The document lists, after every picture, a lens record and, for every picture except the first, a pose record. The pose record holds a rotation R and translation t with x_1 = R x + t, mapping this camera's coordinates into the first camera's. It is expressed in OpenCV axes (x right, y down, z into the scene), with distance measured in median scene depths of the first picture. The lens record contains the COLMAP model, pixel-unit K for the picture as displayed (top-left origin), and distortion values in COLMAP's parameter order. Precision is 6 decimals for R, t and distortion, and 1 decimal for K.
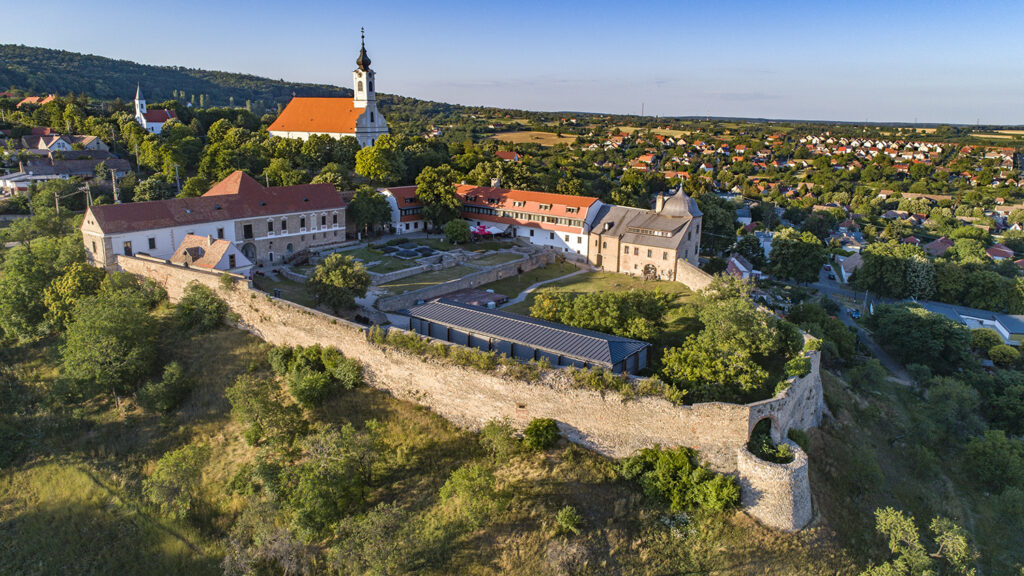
lens RADIAL K [[639.1, 0, 512.0], [0, 639.1, 288.0], [0, 0, 1]] dist [-0.006597, 0.000097]
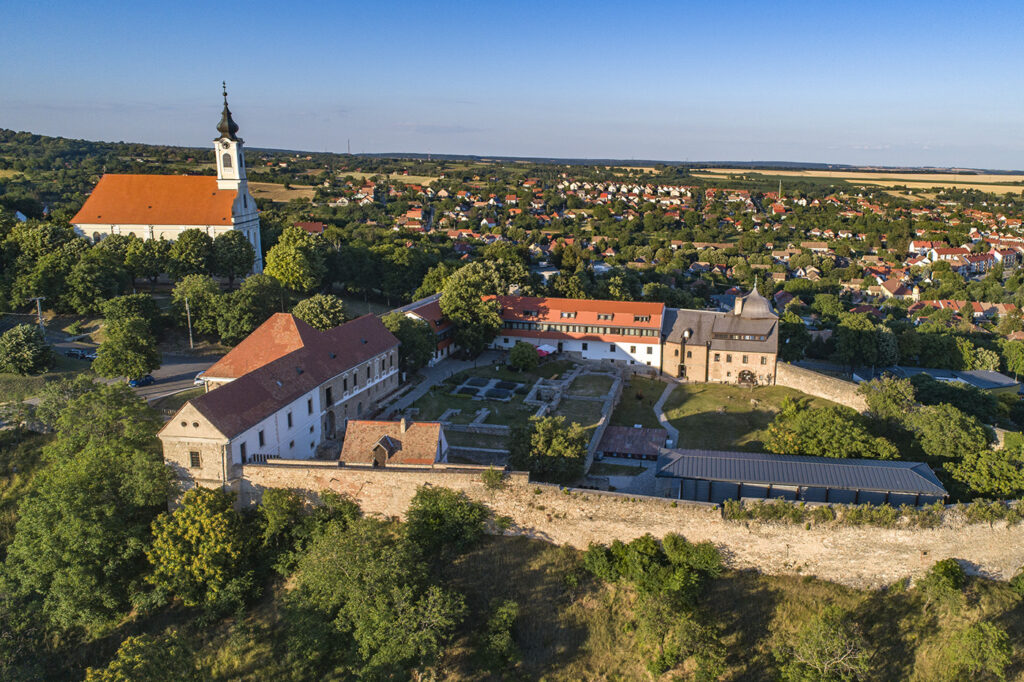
lens RADIAL K [[784.7, 0, 512.0], [0, 784.7, 341.0], [0, 0, 1]] dist [-0.015761, 0.003204]
pose [[0.888551, -0.111568, 0.445005, -0.570996], [0.118589, 0.992869, 0.012136, -0.127054], [-0.443186, 0.041989, 0.895446, 0.091226]]
